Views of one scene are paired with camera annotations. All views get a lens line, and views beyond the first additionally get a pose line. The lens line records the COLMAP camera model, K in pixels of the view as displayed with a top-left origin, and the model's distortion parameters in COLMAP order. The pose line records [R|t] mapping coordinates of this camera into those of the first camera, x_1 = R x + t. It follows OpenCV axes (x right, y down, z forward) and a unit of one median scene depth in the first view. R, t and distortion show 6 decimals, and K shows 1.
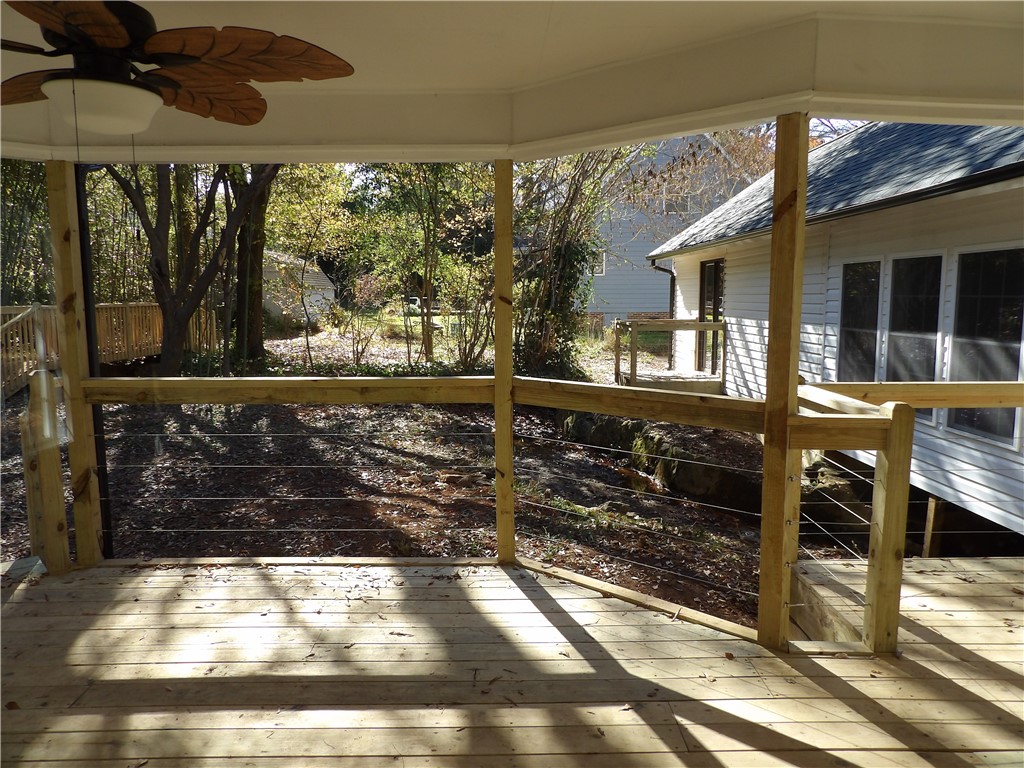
lens RADIAL K [[730.7, 0, 510.5], [0, 730.7, 383.2], [0, 0, 1]] dist [-0.036249, 0.041922]
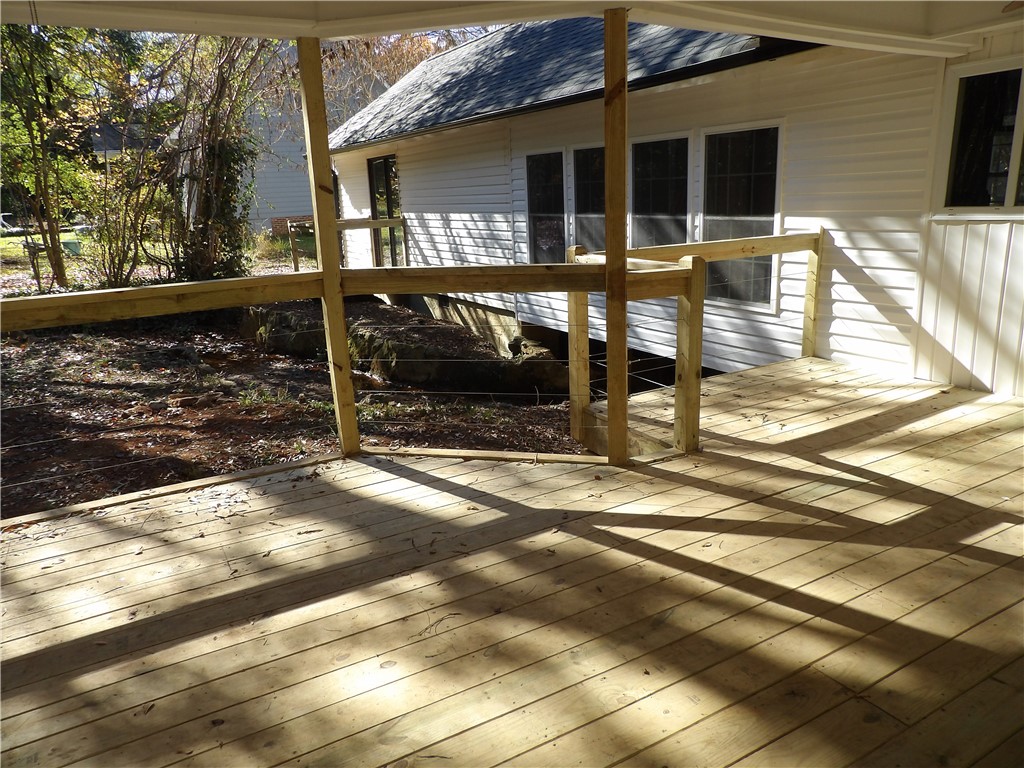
lens RADIAL K [[730.7, 0, 512.9], [0, 730.7, 380.1], [0, 0, 1]] dist [-0.036249, 0.041922]
pose [[0.874100, -0.153829, 0.460745, -0.269104], [0.095698, 0.984476, 0.147133, 0.017278], [-0.476226, -0.084516, 0.875252, 0.011897]]
